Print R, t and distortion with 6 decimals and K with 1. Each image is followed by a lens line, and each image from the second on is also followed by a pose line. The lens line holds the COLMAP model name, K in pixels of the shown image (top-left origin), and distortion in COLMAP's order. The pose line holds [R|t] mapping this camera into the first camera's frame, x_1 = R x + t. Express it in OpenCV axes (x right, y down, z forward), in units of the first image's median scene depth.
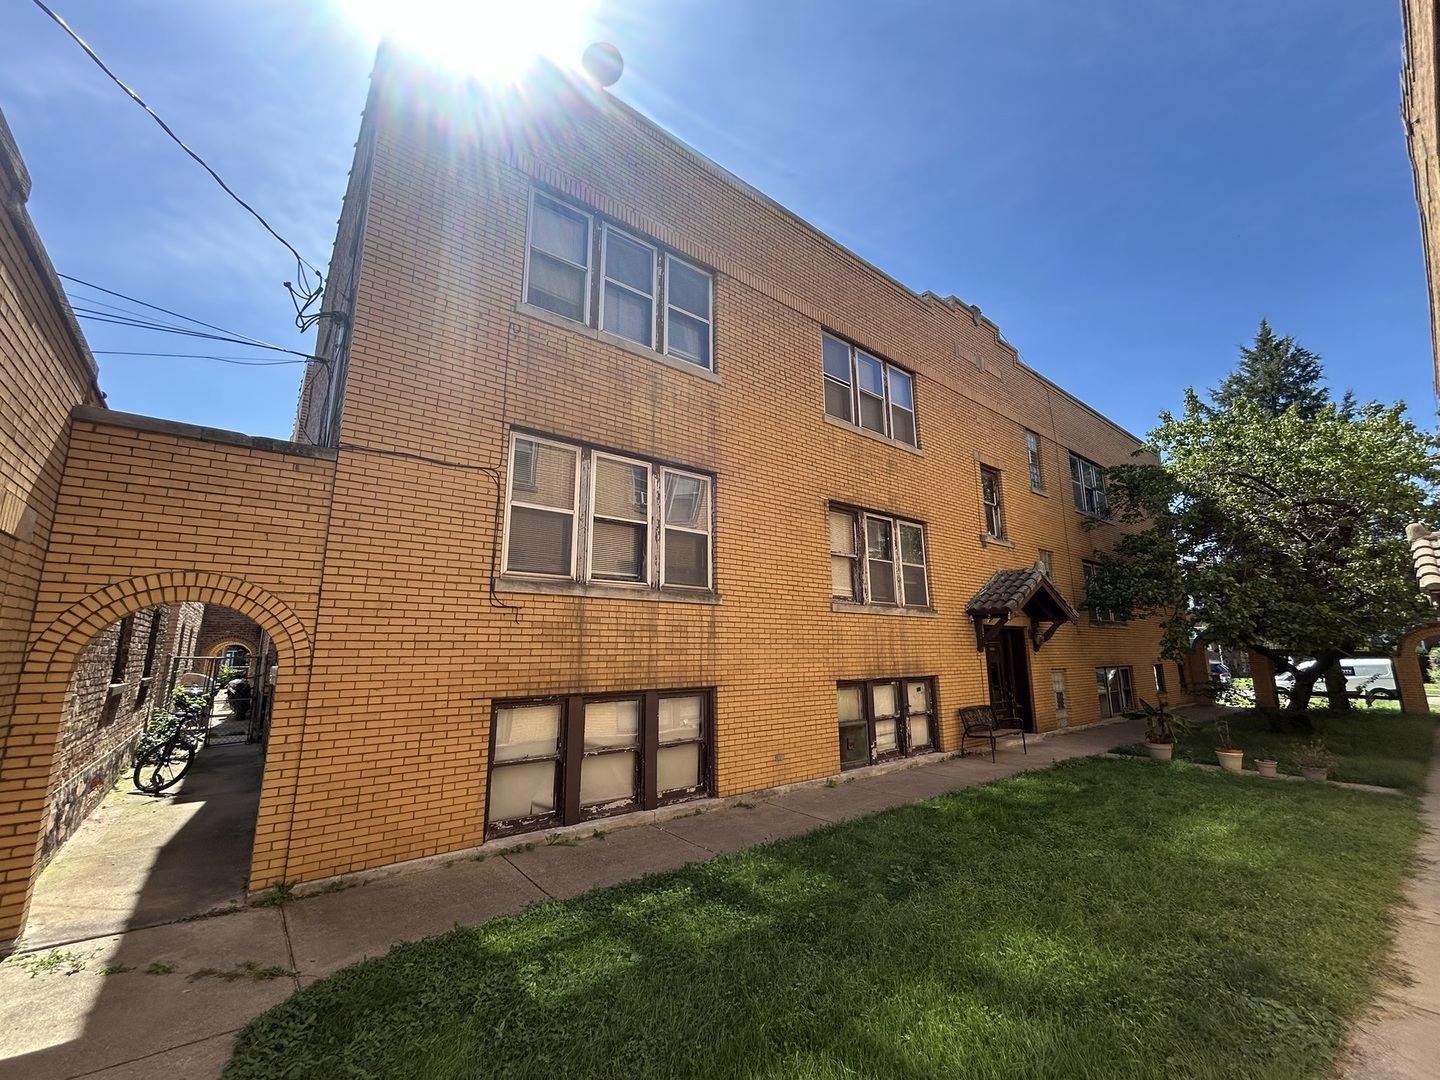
lens RADIAL K [[579.7, 0, 720.0], [0, 579.7, 537.7], [0, 0, 1]] dist [-0.001556, 0.000789]
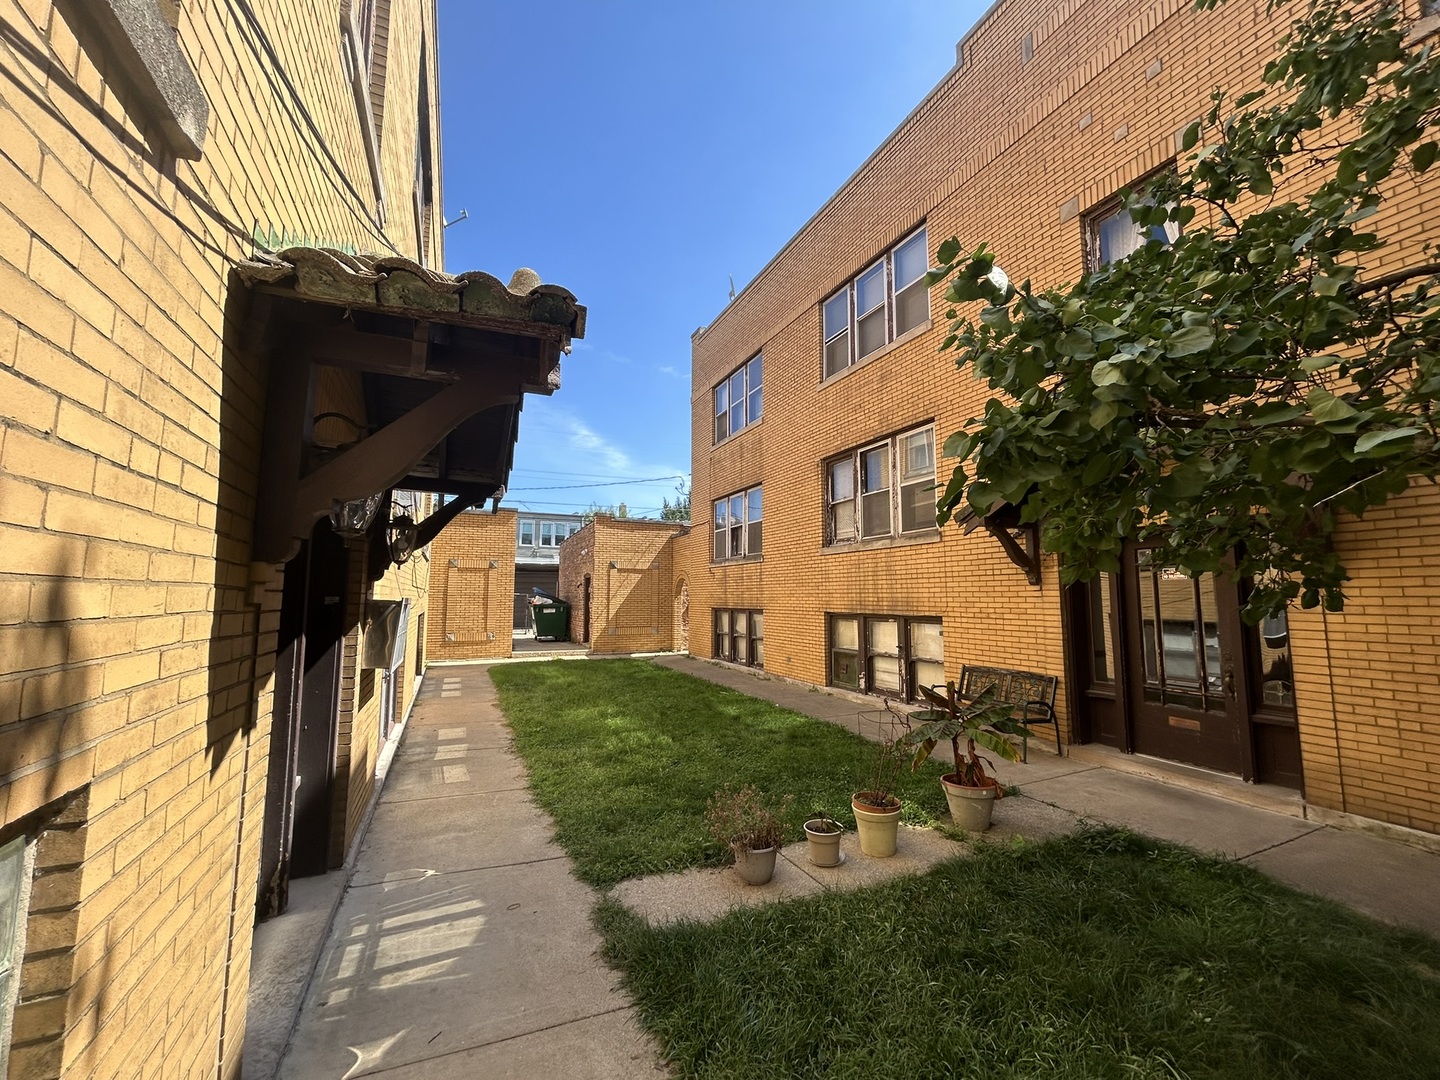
lens RADIAL K [[579.7, 0, 721.9], [0, 579.7, 538.7], [0, 0, 1]] dist [-0.001556, 0.000789]
pose [[-0.235281, -0.094057, -0.967366, 1.856340], [0.188933, 0.971894, -0.140449, 0.296164], [0.953387, -0.215813, -0.210898, 1.410068]]
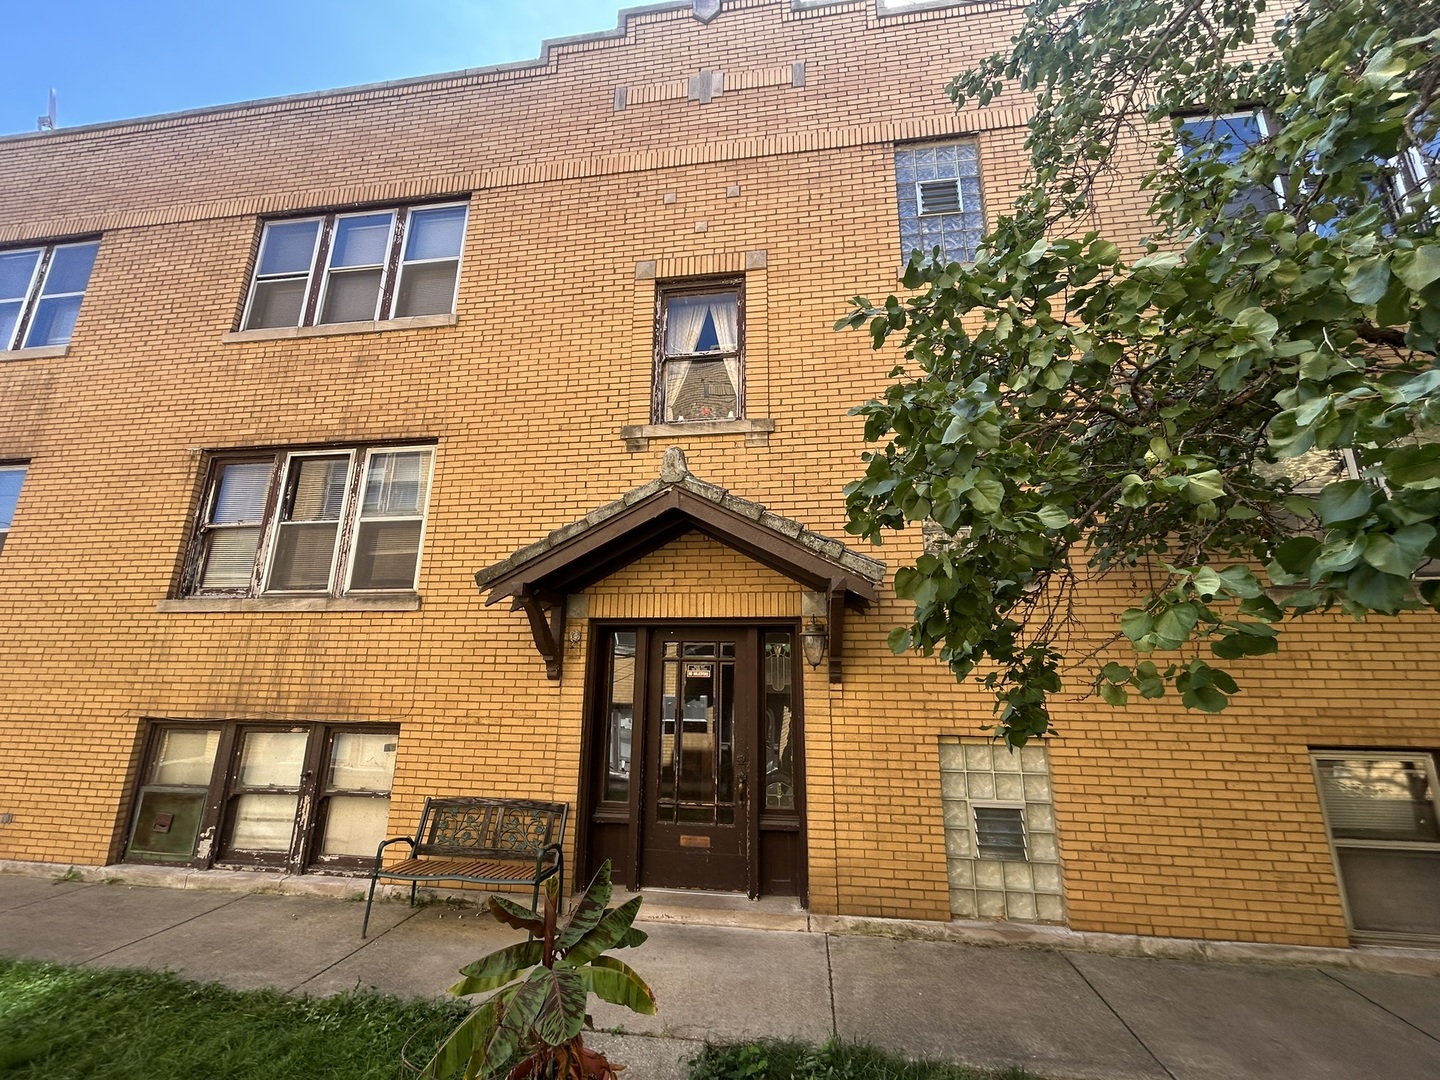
lens RADIAL K [[579.7, 0, 714.9], [0, 579.7, 540.8], [0, 0, 1]] dist [-0.001556, 0.000789]
pose [[0.688572, -0.161310, -0.706999, 1.481123], [0.127338, 0.986693, -0.101107, 0.258443], [0.713900, -0.020408, 0.699950, 1.312744]]
